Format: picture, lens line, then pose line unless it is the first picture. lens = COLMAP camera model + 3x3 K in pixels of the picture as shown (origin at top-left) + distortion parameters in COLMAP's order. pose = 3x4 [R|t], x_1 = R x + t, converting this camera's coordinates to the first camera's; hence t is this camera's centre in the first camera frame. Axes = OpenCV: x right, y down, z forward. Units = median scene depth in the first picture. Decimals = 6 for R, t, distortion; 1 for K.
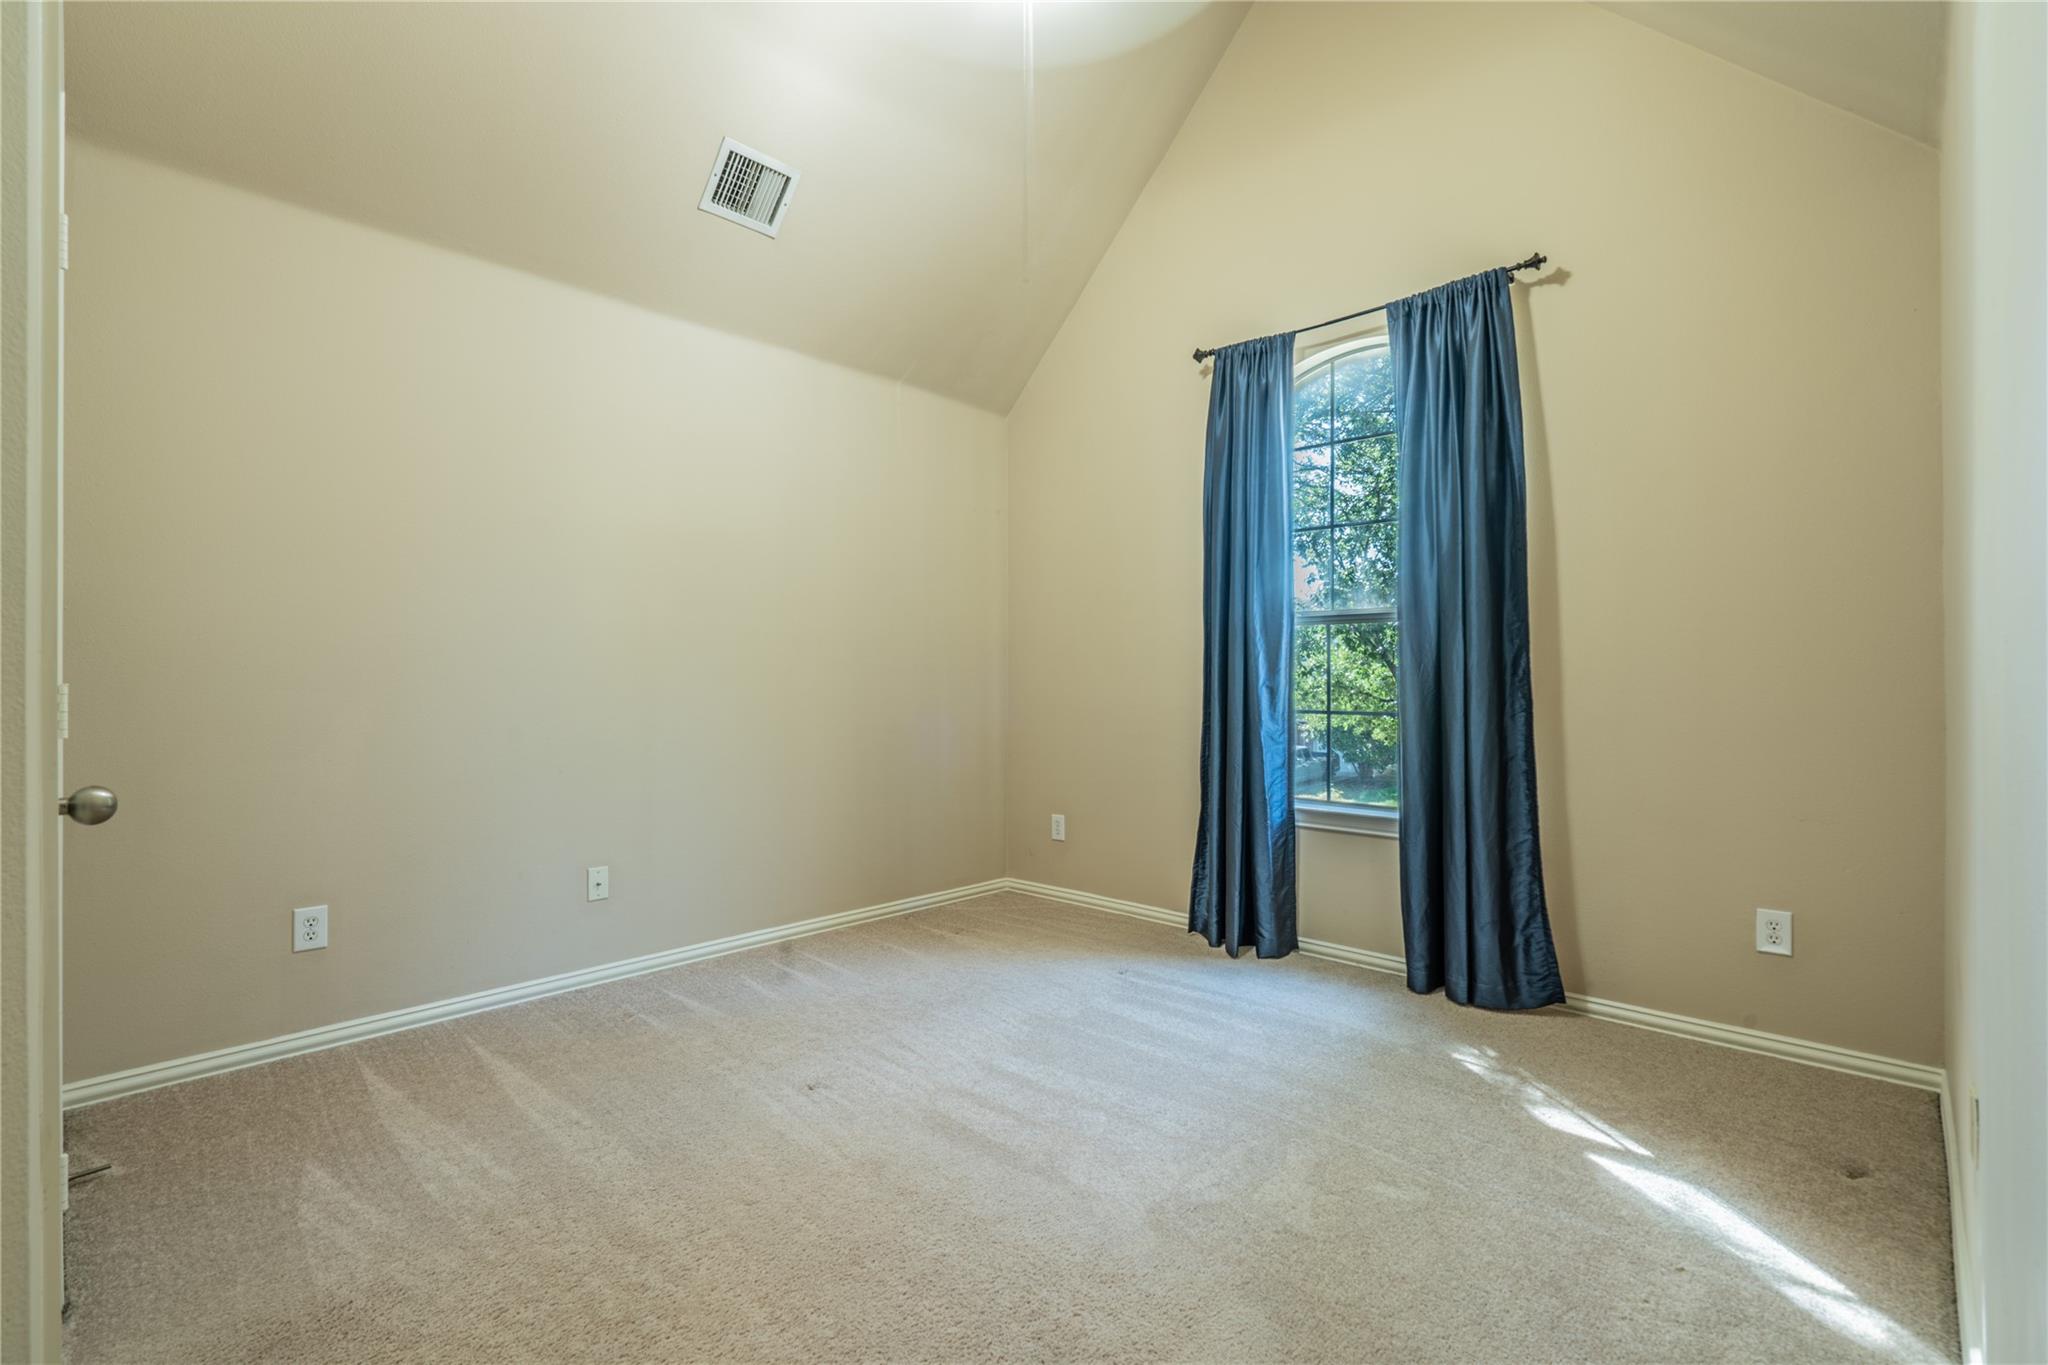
lens RADIAL K [[921.7, 0, 1018.9], [0, 921.7, 681.2], [0, 0, 1]] dist [-0.003644, 0.000103]
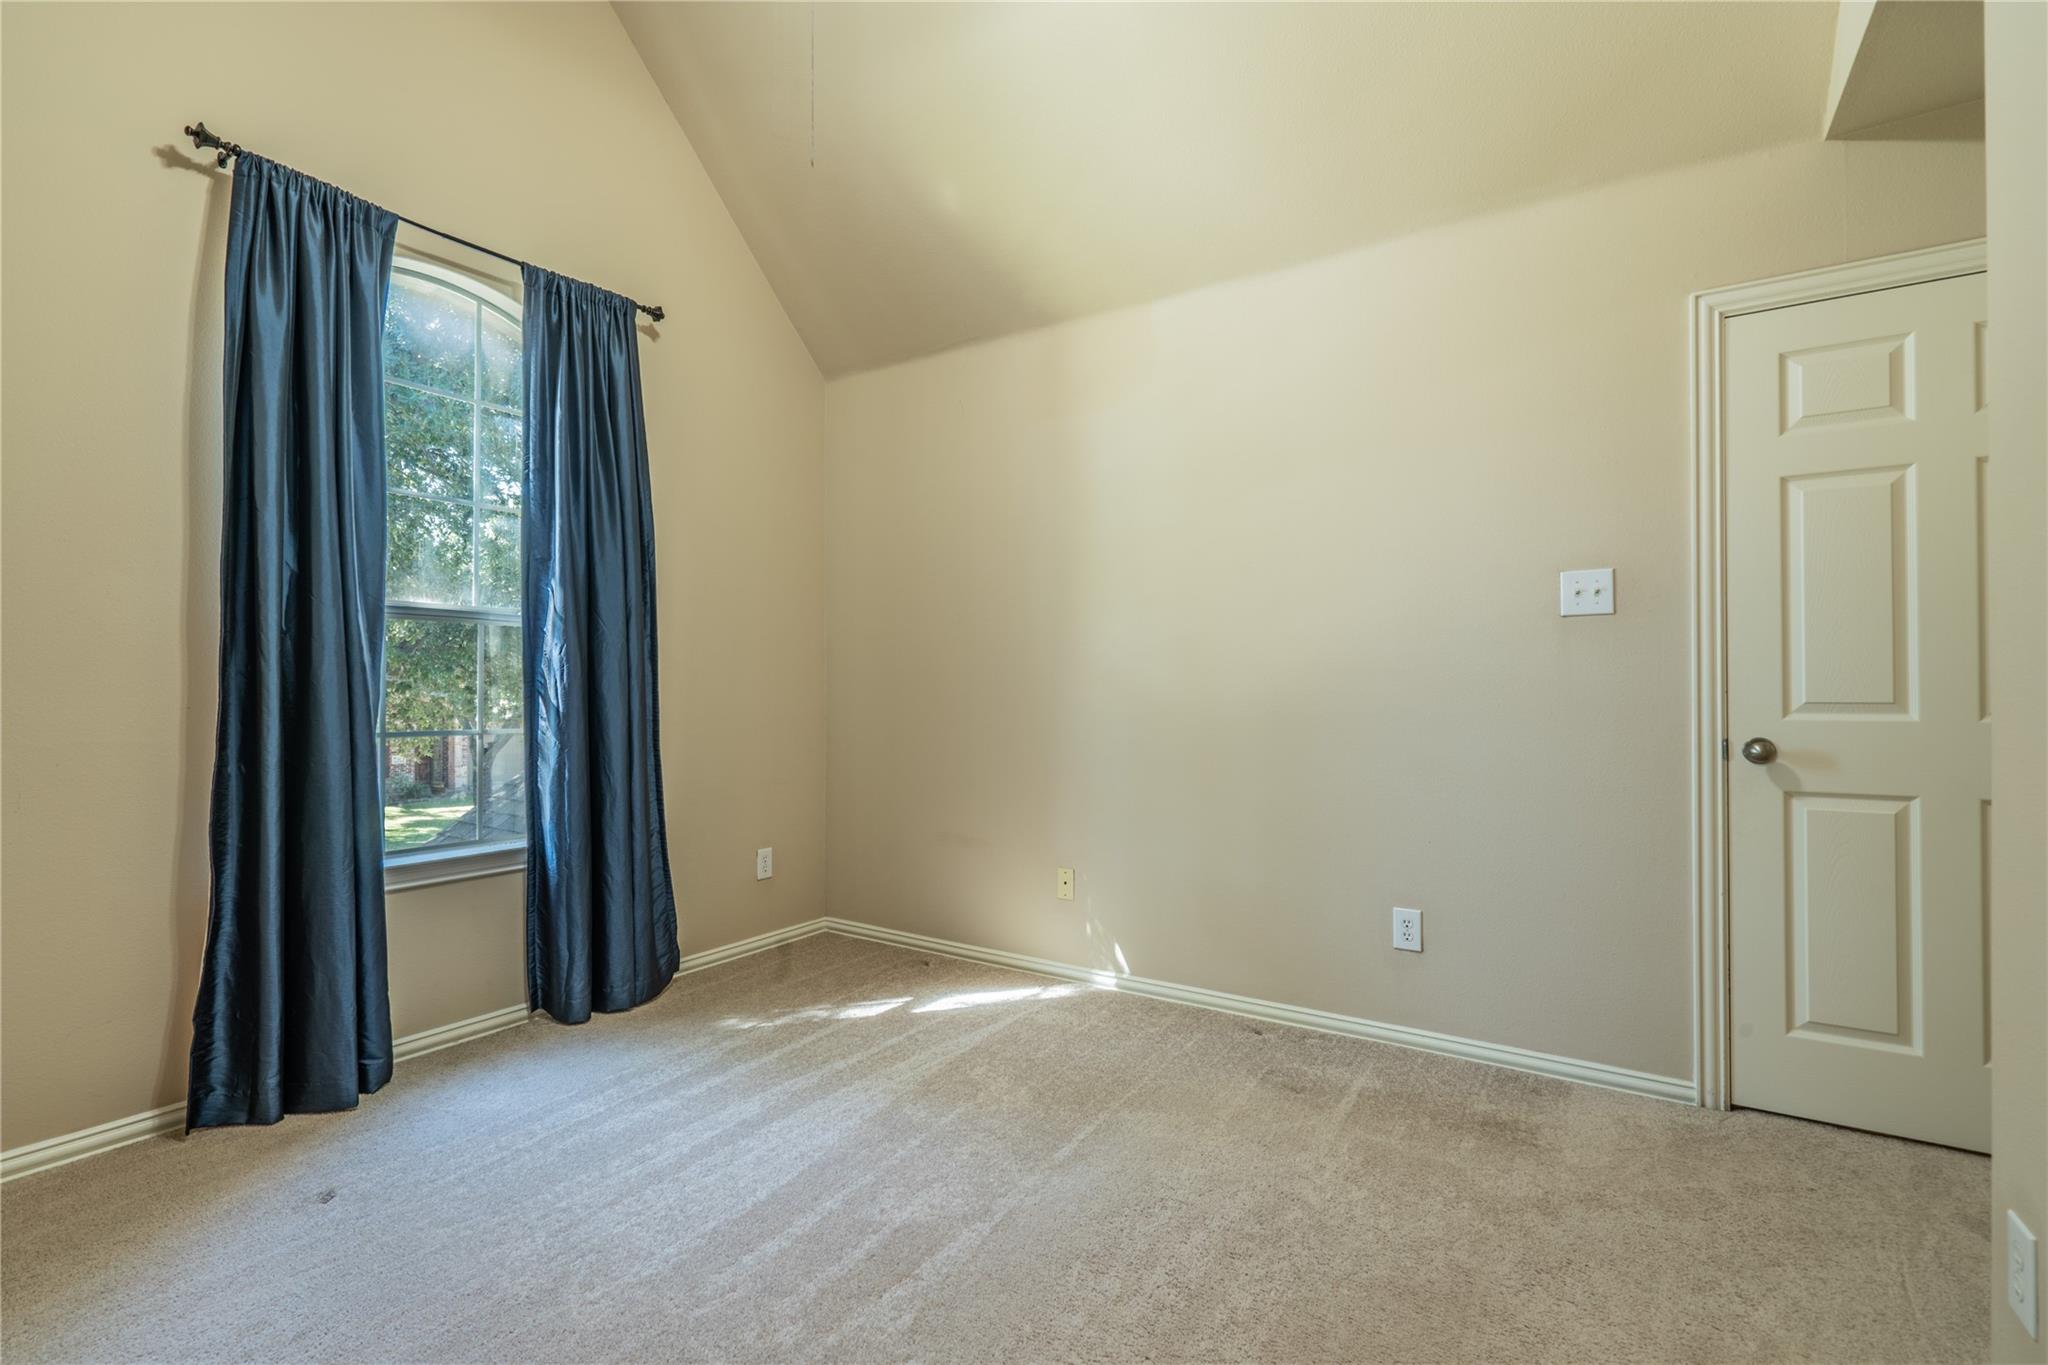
lens RADIAL K [[921.7, 0, 1018.9], [0, 921.7, 681.2], [0, 0, 1]] dist [-0.003644, 0.000103]
pose [[-0.182560, 0.007924, 0.983163, -0.602098], [0.001934, 0.999968, -0.007700, -0.002527], [-0.983193, 0.000496, -0.182570, 0.765245]]
